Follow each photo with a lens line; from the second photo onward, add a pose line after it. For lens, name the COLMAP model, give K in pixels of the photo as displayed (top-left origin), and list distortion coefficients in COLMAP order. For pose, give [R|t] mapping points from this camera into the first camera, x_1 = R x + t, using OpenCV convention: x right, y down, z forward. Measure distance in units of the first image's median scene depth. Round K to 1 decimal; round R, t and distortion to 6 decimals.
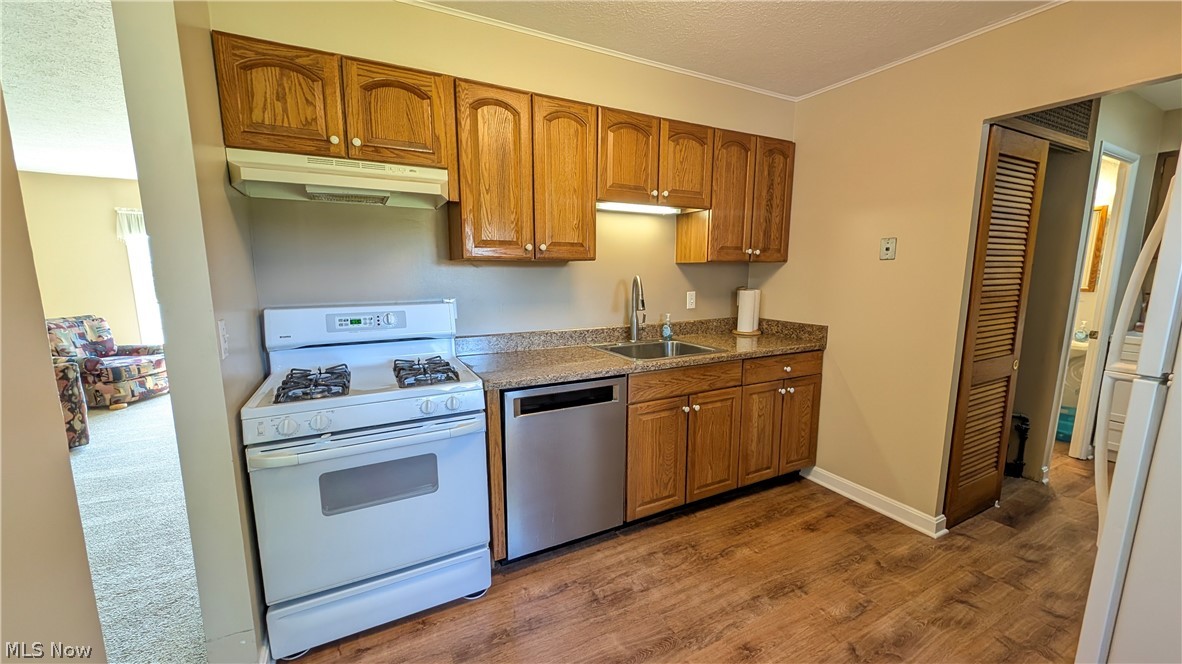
lens RADIAL K [[441.7, 0, 585.4], [0, 441.7, 336.0], [0, 0, 1]] dist [0.009099, -0.003359]
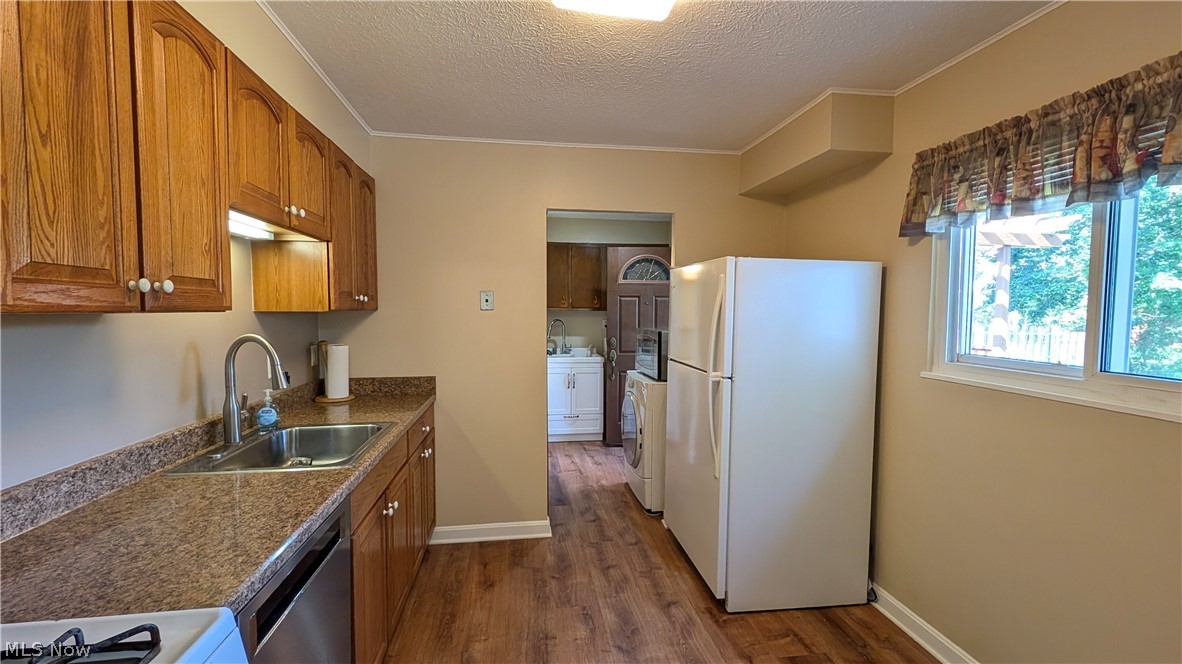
lens RADIAL K [[486.3, 0, 588.1], [0, 486.3, 331.5], [0, 0, 1]] dist [0.000770, -0.001029]
pose [[0.329420, -0.042112, 0.943244, -0.421262], [0.139161, 0.990260, -0.004390, -0.083985], [-0.933872, 0.132709, 0.332071, 0.394620]]
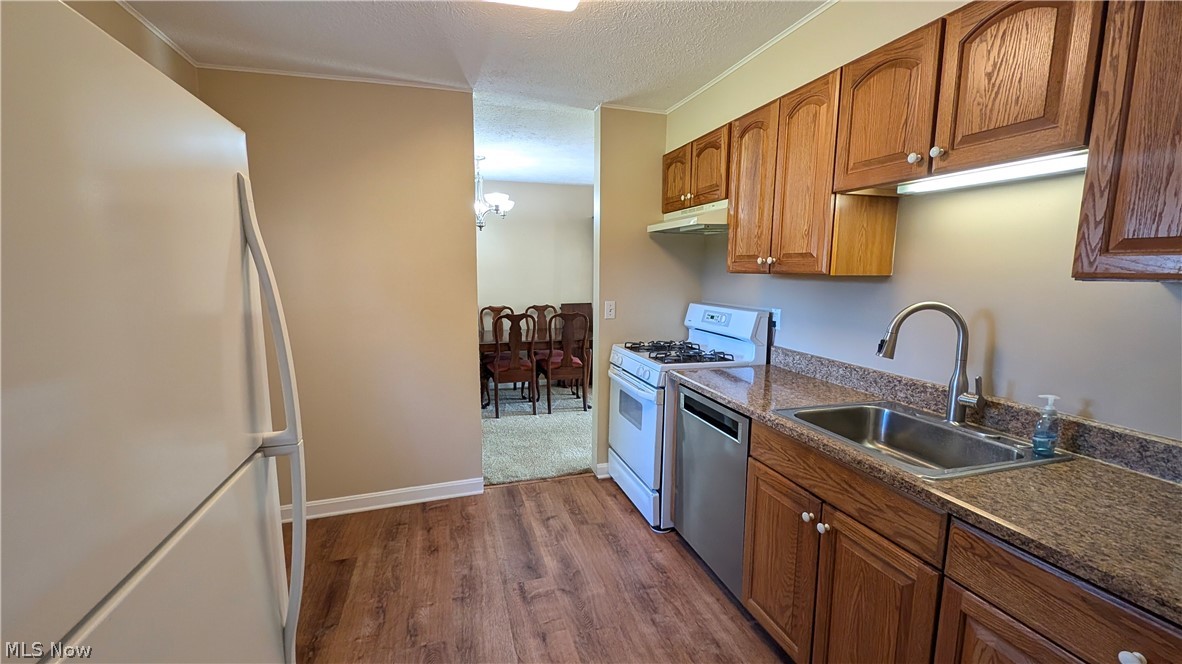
lens RADIAL K [[486.3, 0, 591.8], [0, 486.3, 333.9], [0, 0, 1]] dist [0.000770, -0.001029]
pose [[-0.180793, 0.130331, -0.974847, 0.934924], [-0.155212, 0.974980, 0.159134, -0.147761], [0.971197, 0.180078, -0.156040, 0.789893]]
